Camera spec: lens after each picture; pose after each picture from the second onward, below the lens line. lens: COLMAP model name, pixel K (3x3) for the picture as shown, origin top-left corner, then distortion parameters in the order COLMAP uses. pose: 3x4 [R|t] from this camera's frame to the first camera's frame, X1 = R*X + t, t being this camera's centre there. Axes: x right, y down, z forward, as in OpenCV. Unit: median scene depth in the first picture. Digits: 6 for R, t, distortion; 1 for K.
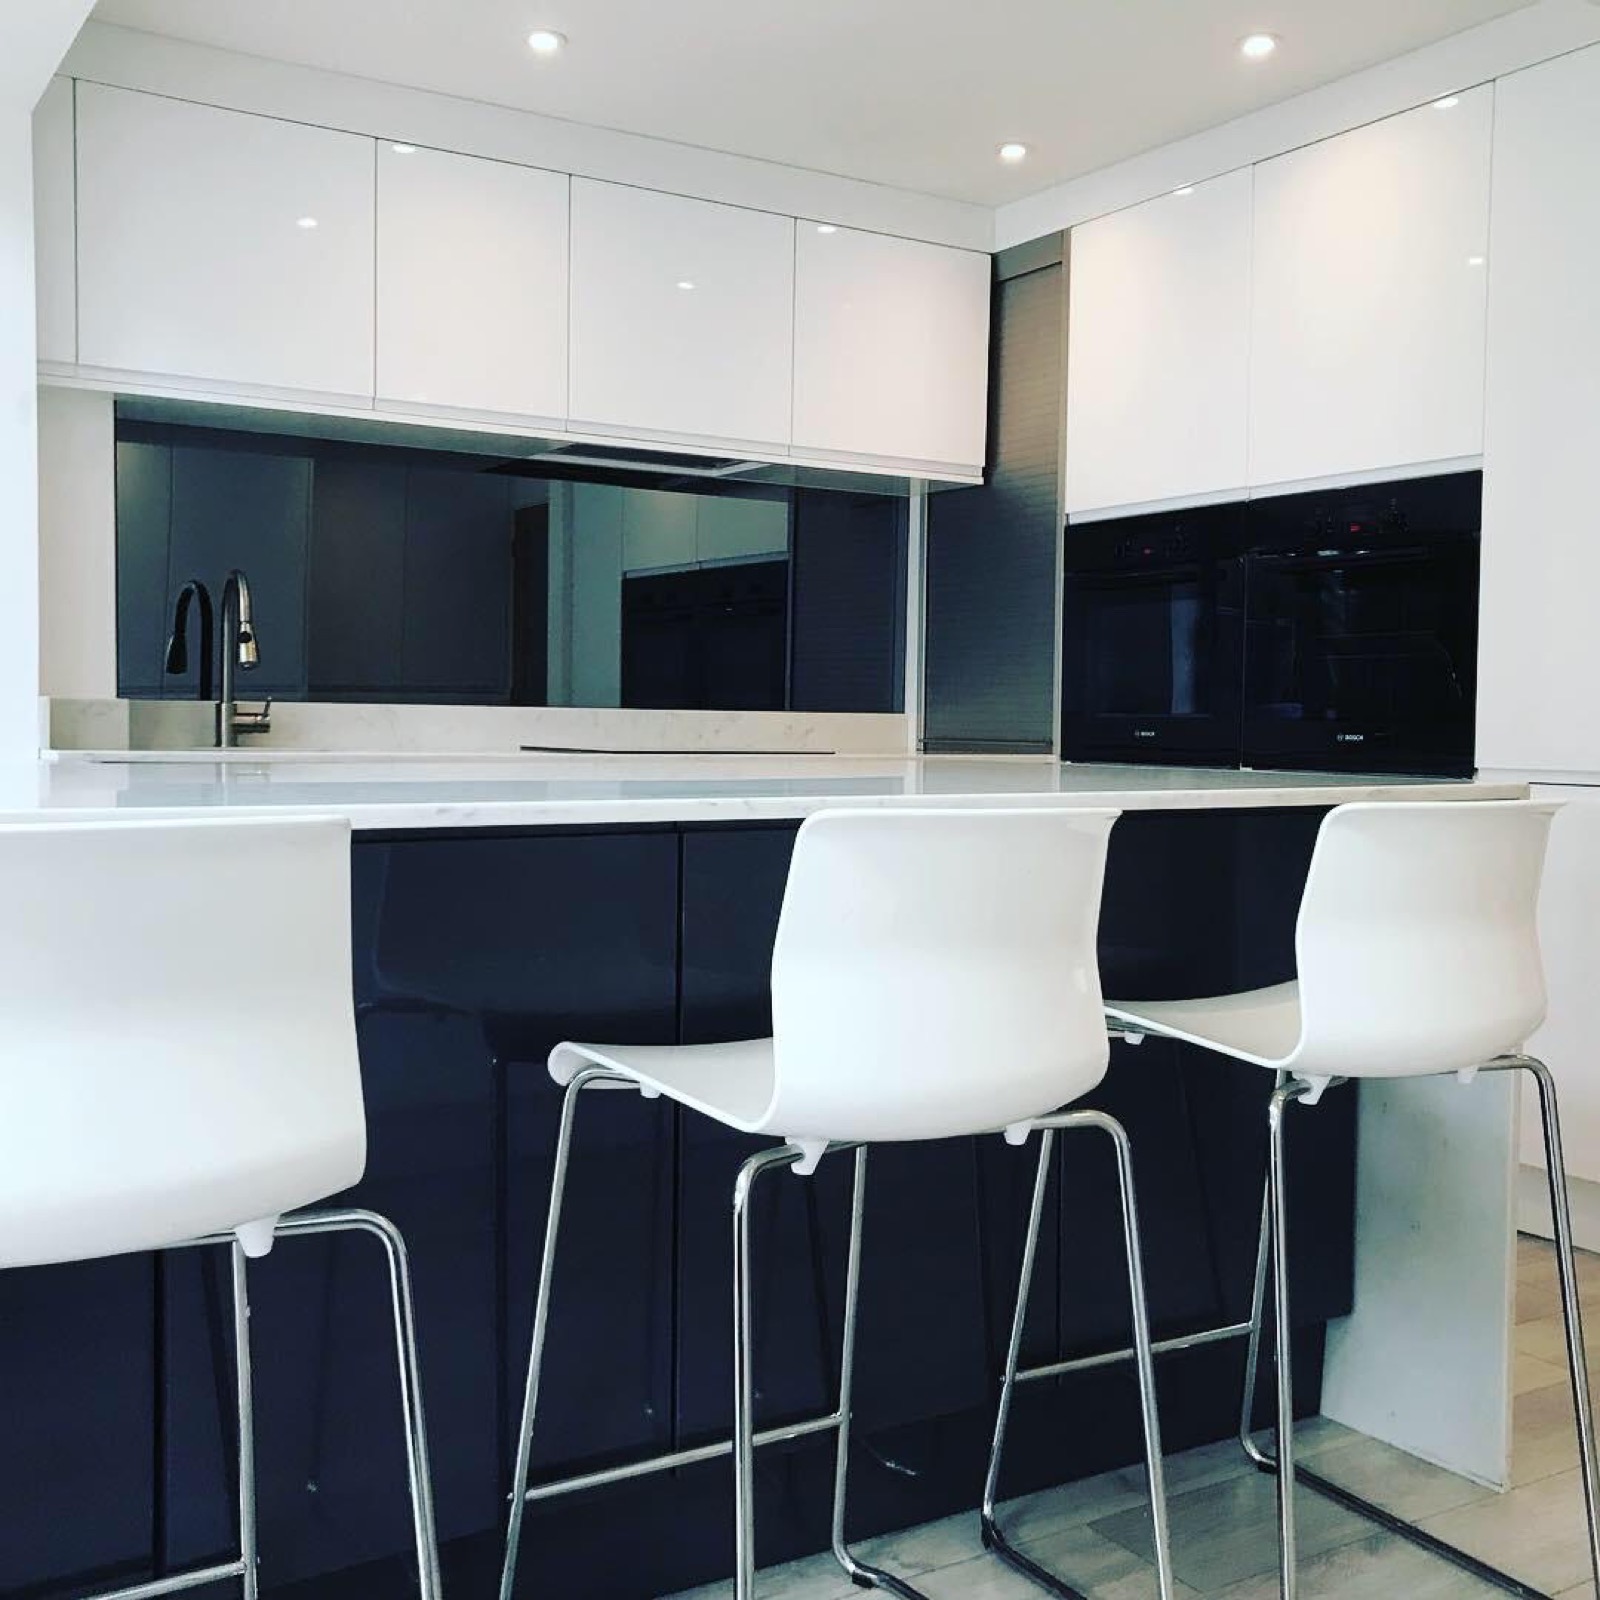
lens RADIAL K [[1744.7, 0, 765.3], [0, 1744.7, 798.9], [0, 0, 1]] dist [0.061556, -0.239044]
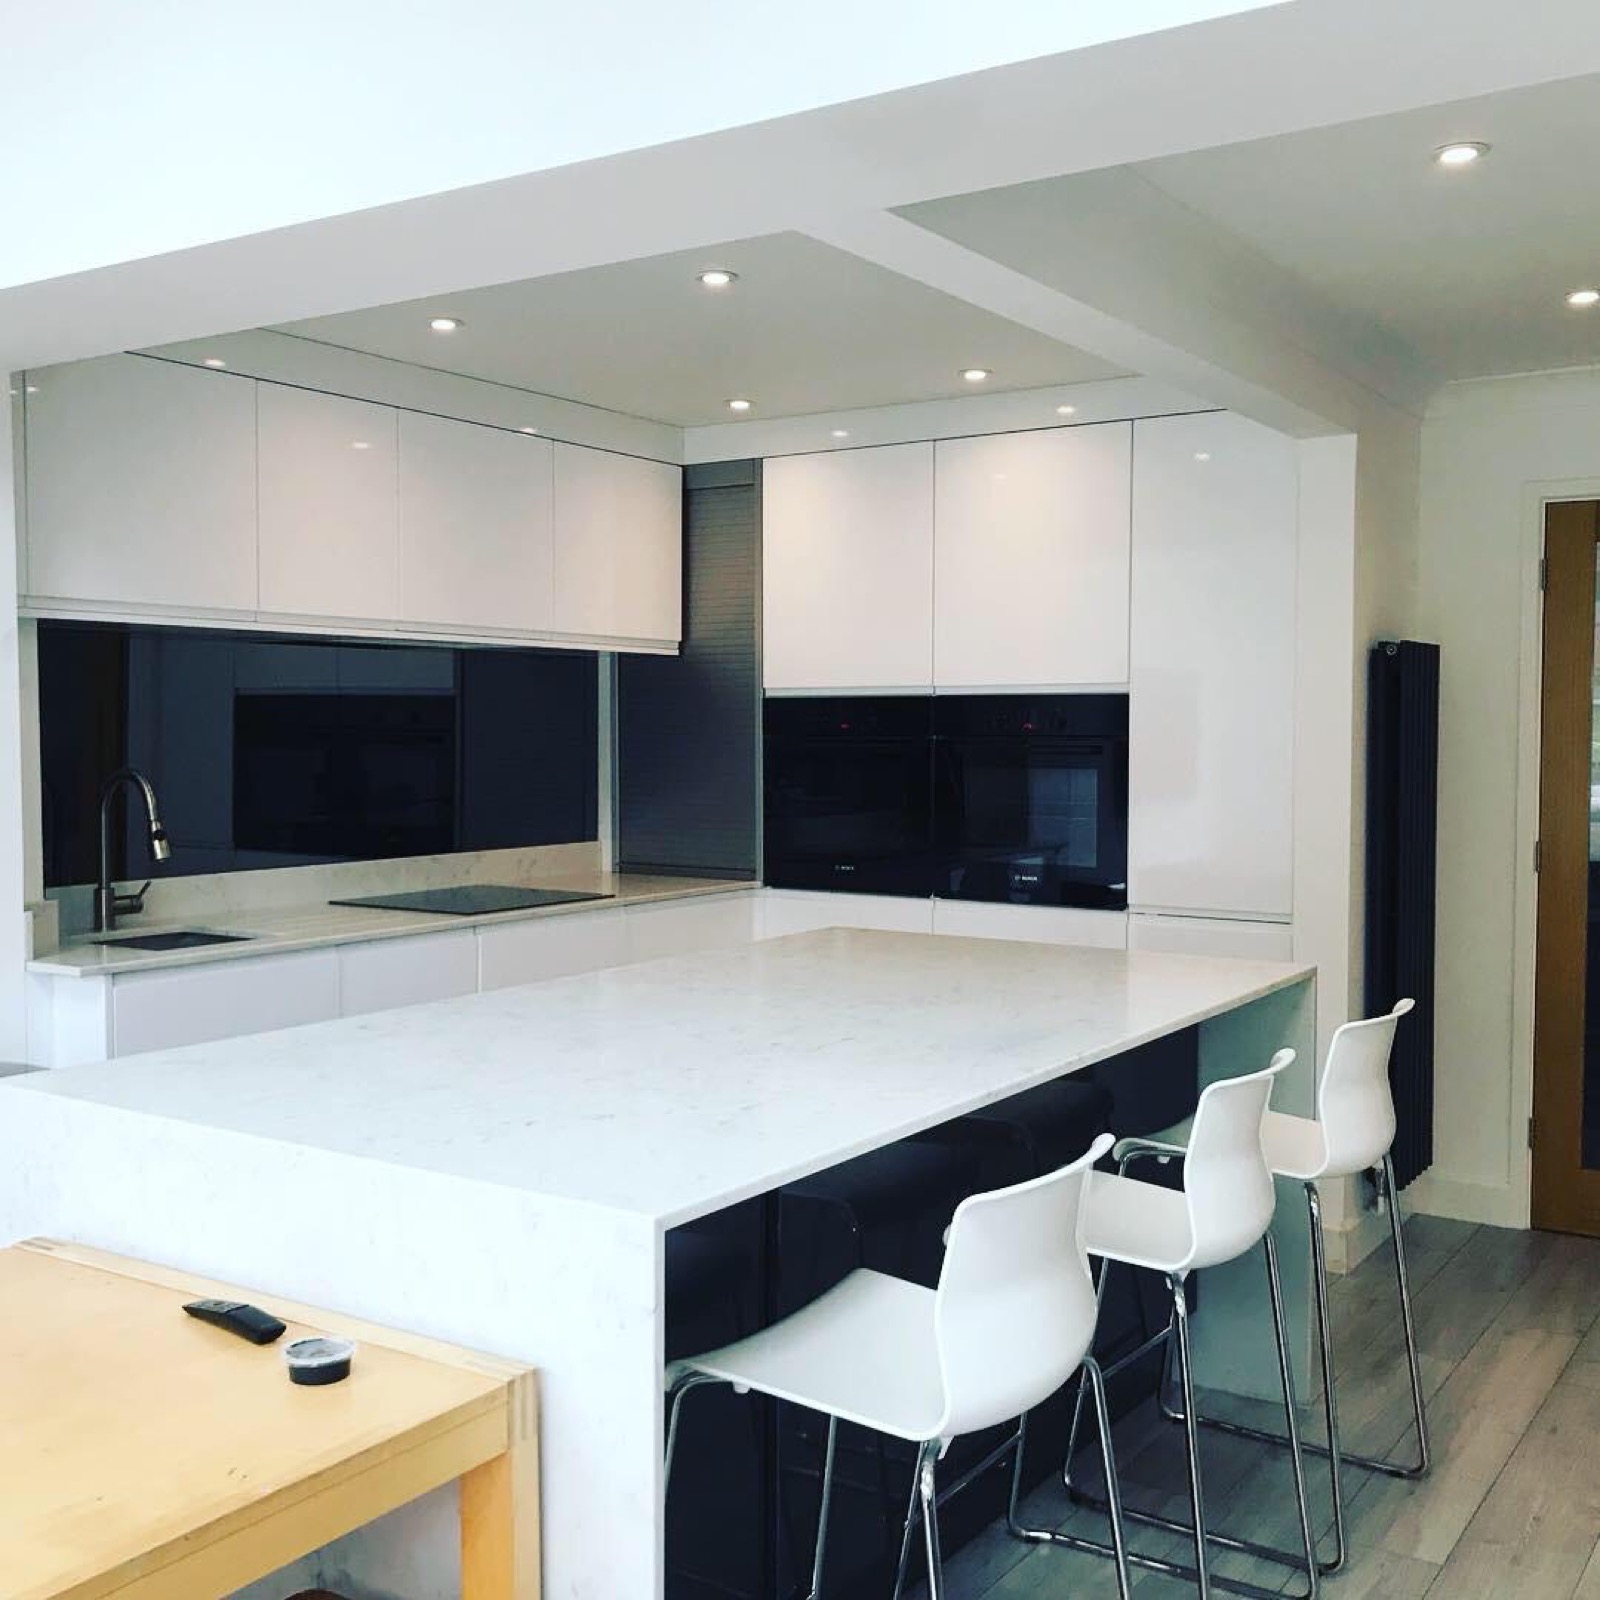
lens RADIAL K [[1744.7, 0, 765.3], [0, 1744.7, 798.9], [0, 0, 1]] dist [0.061556, -0.239044]
pose [[0.906850, -0.032512, 0.420198, -0.348817], [0.029887, 0.999471, 0.012831, -0.099755], [-0.420393, 0.000923, 0.907342, -0.124511]]
